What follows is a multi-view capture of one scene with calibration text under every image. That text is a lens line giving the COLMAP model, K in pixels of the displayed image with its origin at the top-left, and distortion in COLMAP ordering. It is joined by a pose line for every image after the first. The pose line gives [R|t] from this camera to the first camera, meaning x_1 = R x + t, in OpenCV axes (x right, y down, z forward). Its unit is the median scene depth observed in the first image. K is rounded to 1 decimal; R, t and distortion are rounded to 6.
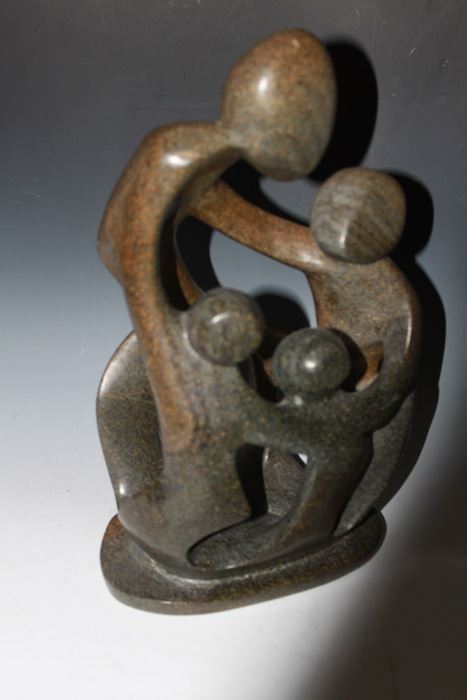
lens RADIAL K [[1032.4, 0, 233.2], [0, 1032.4, 348.5], [0, 0, 1]] dist [-0.015814, 0.000000]
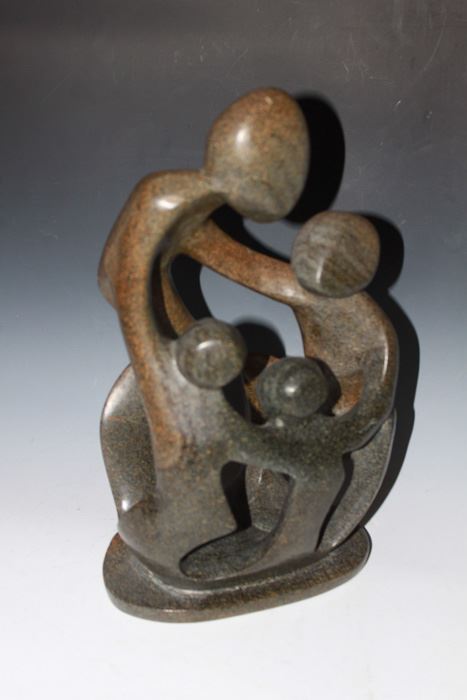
lens RADIAL K [[1032.4, 0, 231.4], [0, 1032.4, 349.3], [0, 0, 1]] dist [-0.015814, 0.000000]
pose [[0.998933, 0.005911, -0.045800, 0.061820], [-0.007777, 0.999142, -0.040677, 0.017753], [0.045520, 0.040990, 0.998122, -0.095348]]
